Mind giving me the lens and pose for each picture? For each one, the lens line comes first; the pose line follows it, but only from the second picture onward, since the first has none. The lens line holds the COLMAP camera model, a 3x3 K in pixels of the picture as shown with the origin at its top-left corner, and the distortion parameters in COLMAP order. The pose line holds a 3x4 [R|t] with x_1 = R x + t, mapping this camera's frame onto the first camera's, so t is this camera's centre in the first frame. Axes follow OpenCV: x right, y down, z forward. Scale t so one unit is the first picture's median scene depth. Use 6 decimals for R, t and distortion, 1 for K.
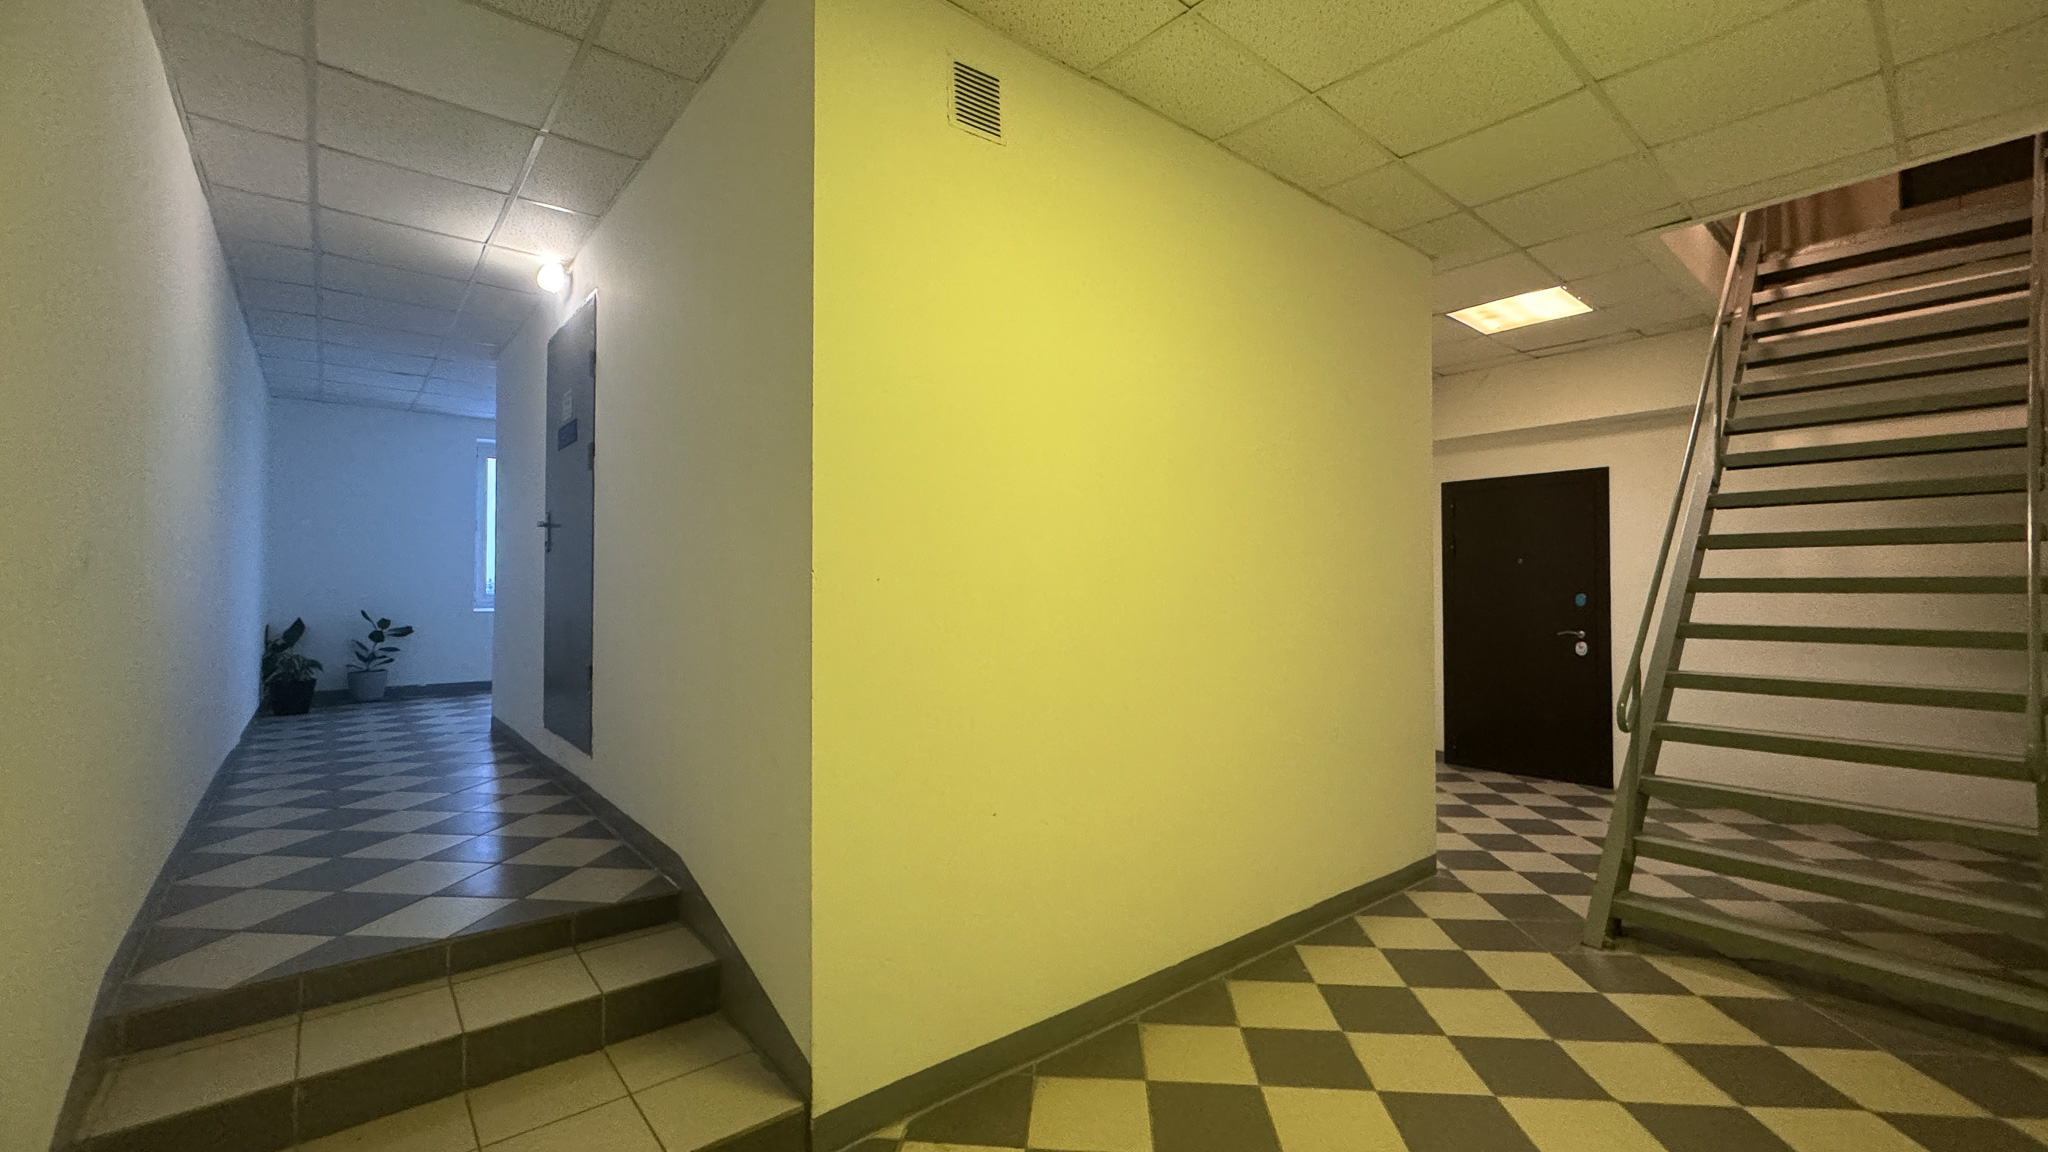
lens RADIAL K [[819.1, 0, 1018.8], [0, 819.1, 579.8], [0, 0, 1]] dist [-0.003080, -0.000446]
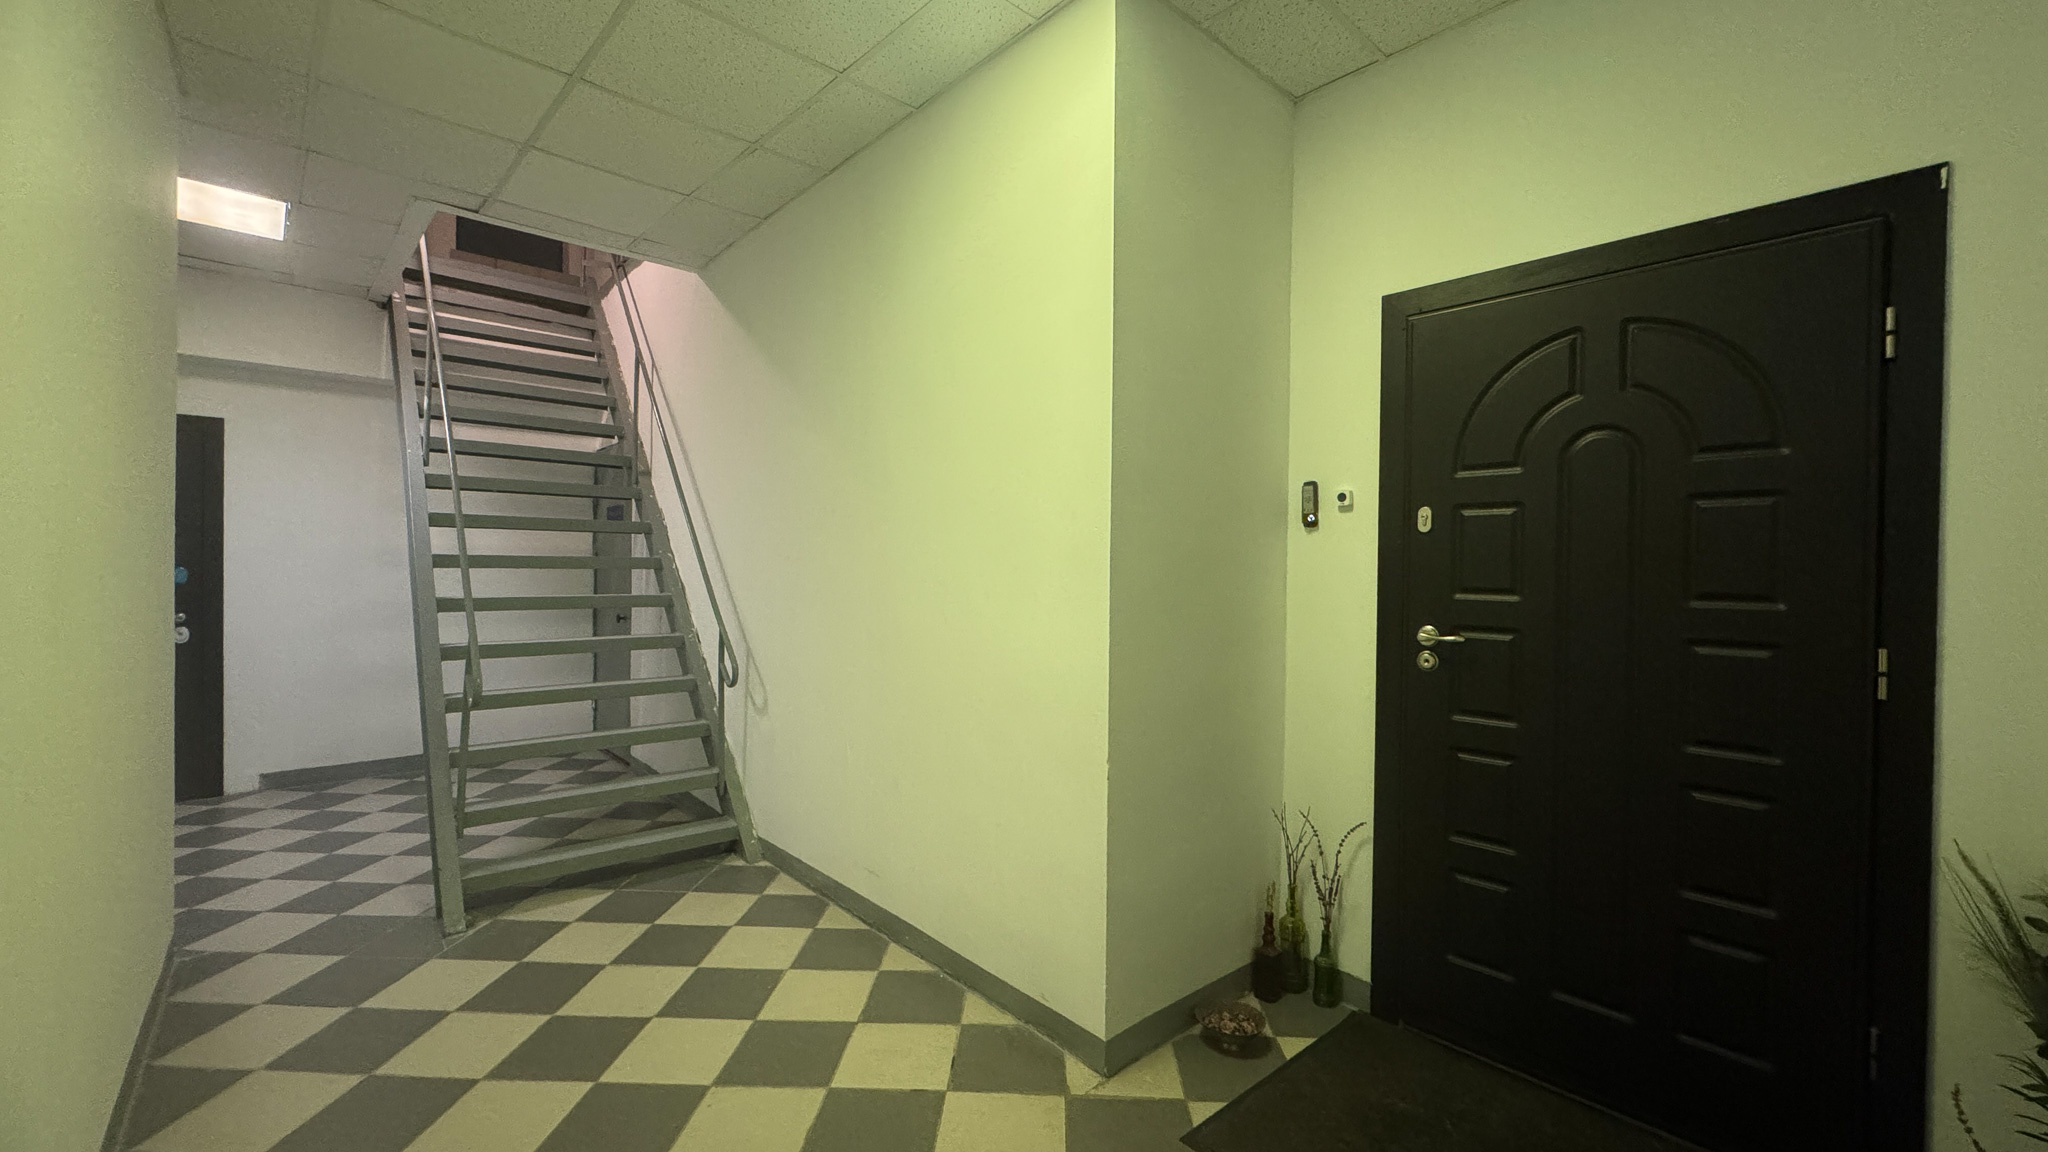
lens RADIAL K [[819.1, 0, 1018.8], [0, 819.1, 579.8], [0, 0, 1]] dist [-0.003080, -0.000446]
pose [[-0.041309, -0.013580, 0.999054, -0.252701], [-0.020564, 0.999707, 0.012739, 0.002291], [-0.998935, -0.020018, -0.041576, 0.329466]]
